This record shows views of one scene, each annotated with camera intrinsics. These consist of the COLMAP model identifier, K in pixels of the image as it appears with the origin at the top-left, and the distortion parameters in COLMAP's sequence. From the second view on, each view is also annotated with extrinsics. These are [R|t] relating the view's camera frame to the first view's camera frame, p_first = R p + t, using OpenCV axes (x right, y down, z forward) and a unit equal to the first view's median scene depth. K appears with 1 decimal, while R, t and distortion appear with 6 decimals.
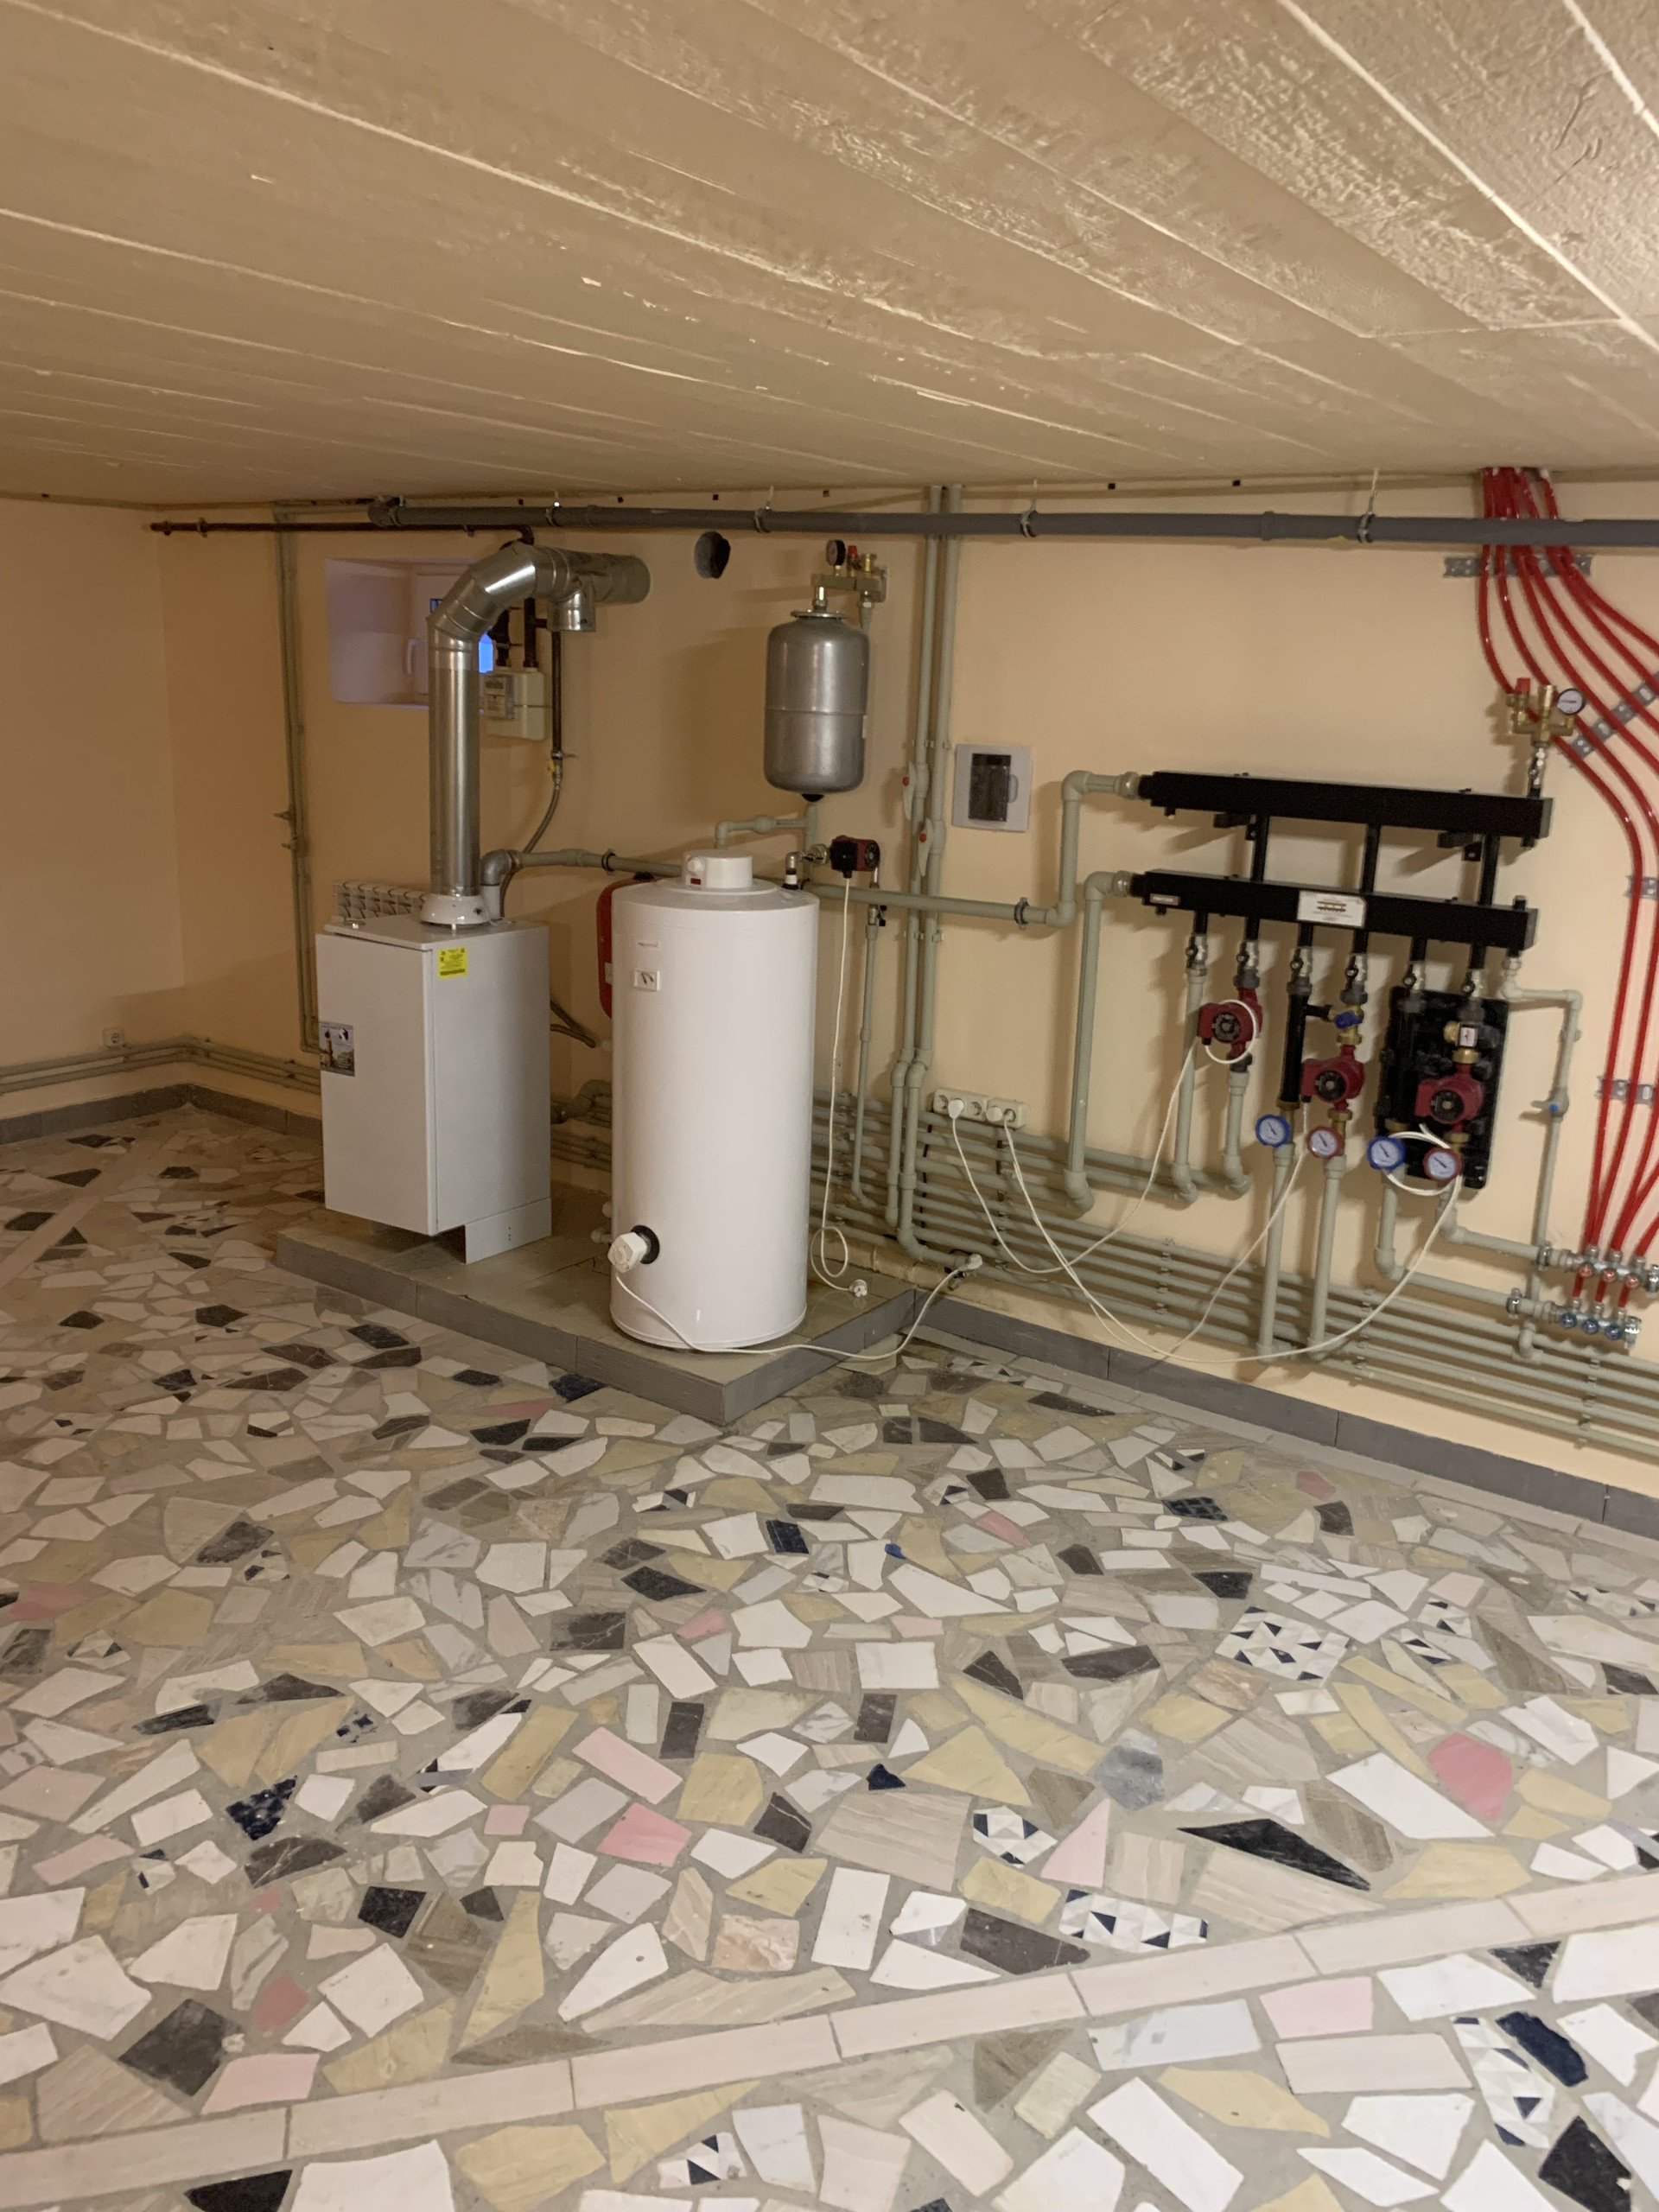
lens RADIAL K [[1705.5, 0, 831.8], [0, 1705.5, 1108.6], [0, 0, 1]] dist [0.013958, -0.025761]
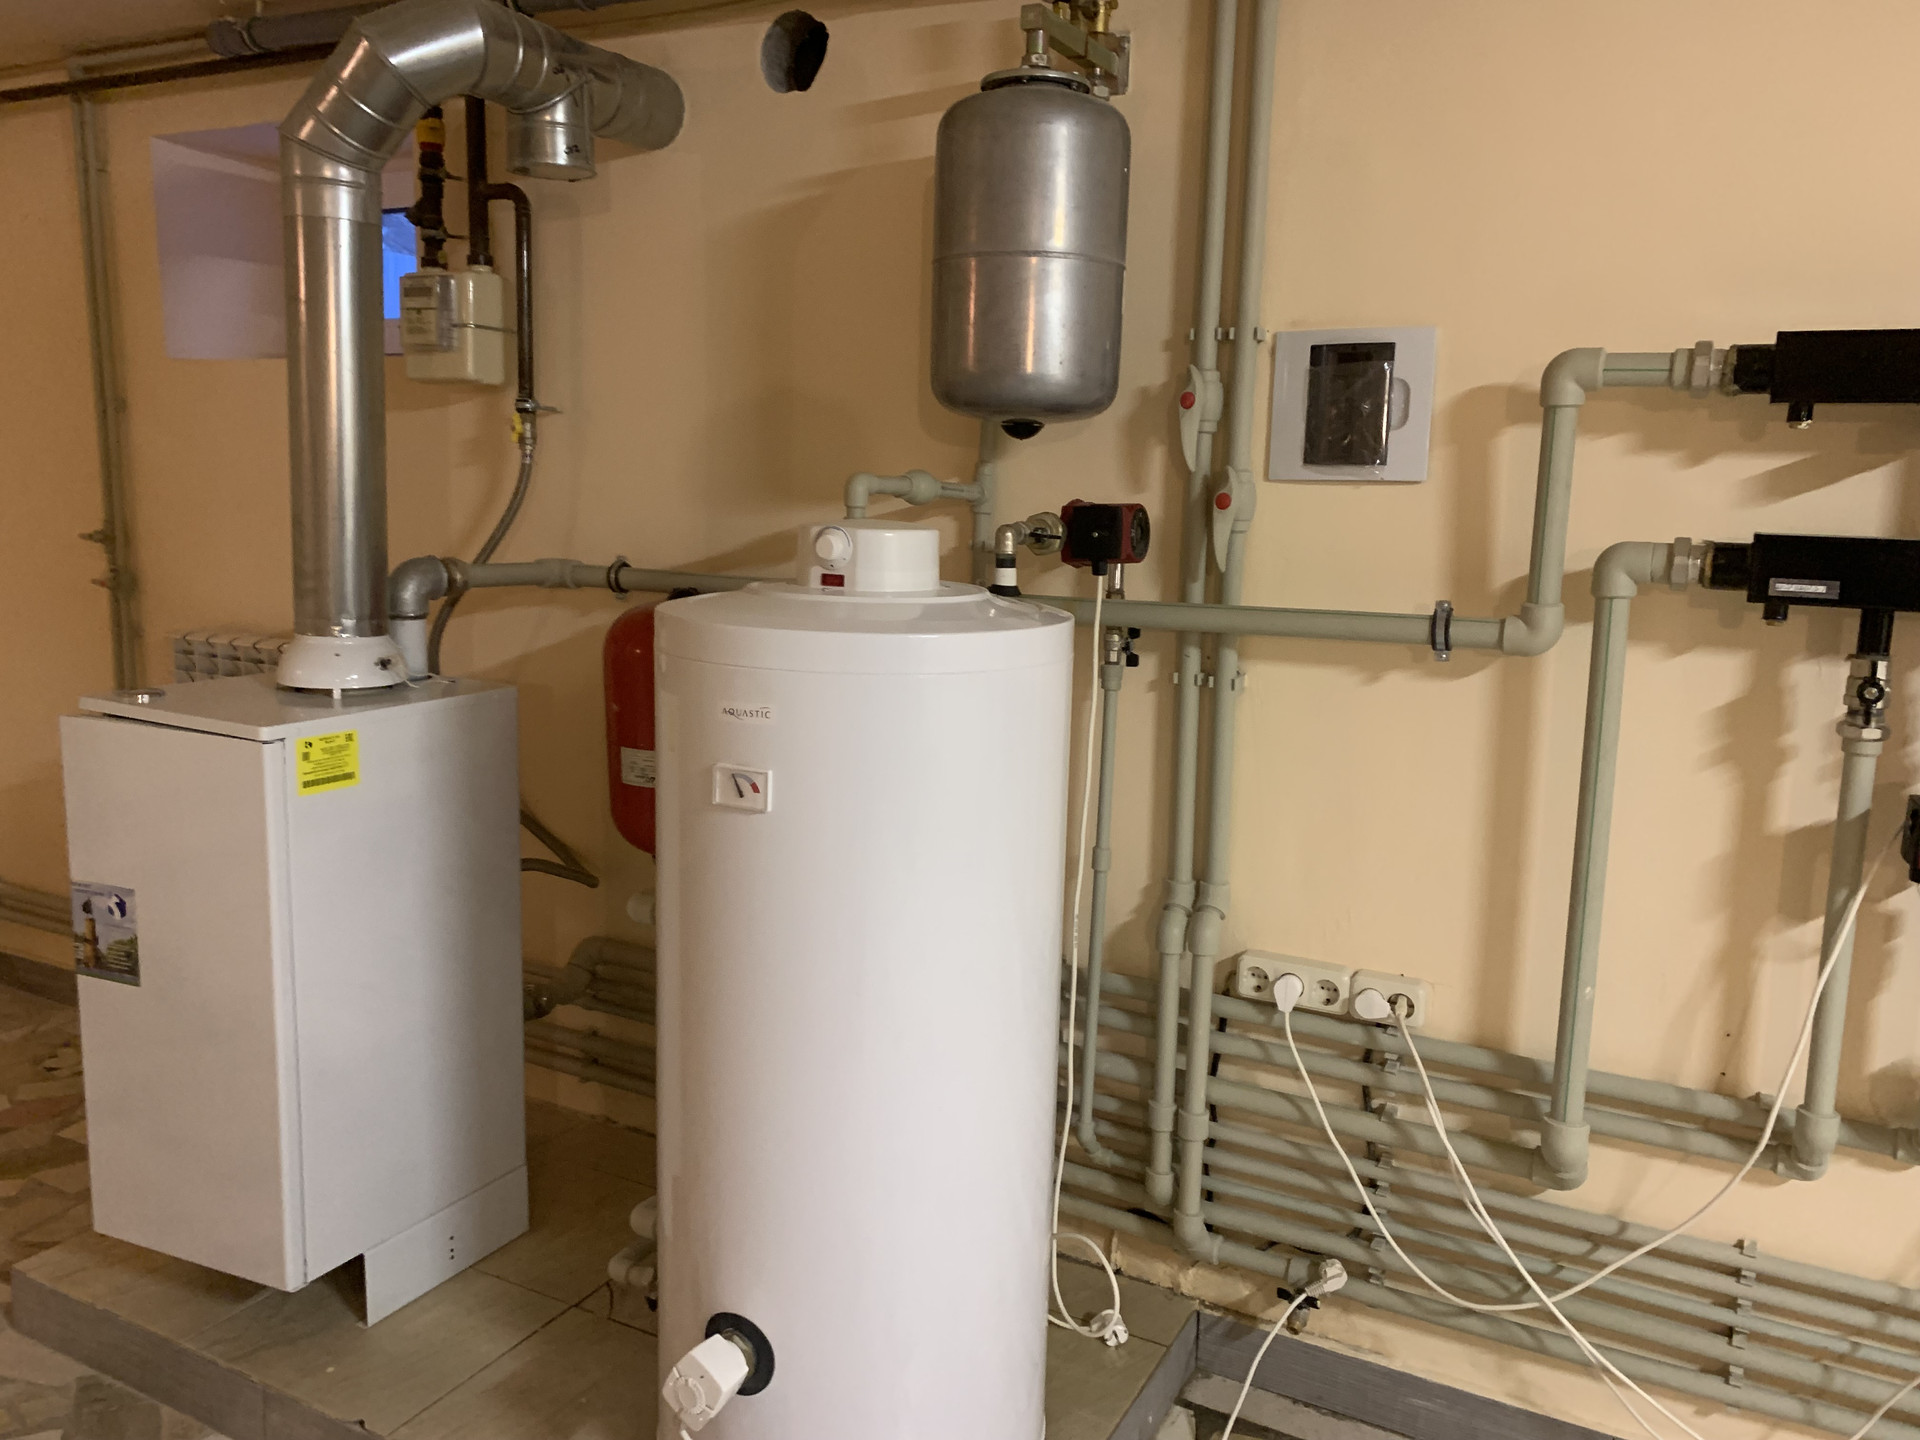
lens RADIAL K [[1480.3, 0, 940.8], [0, 1480.3, 687.3], [0, 0, 1]] dist [0.013958, -0.025761]
pose [[0.992138, -0.031847, 0.121030, -0.091545], [0.044766, 0.993404, -0.105569, -0.051935], [-0.116870, 0.110157, 0.987019, 0.530506]]
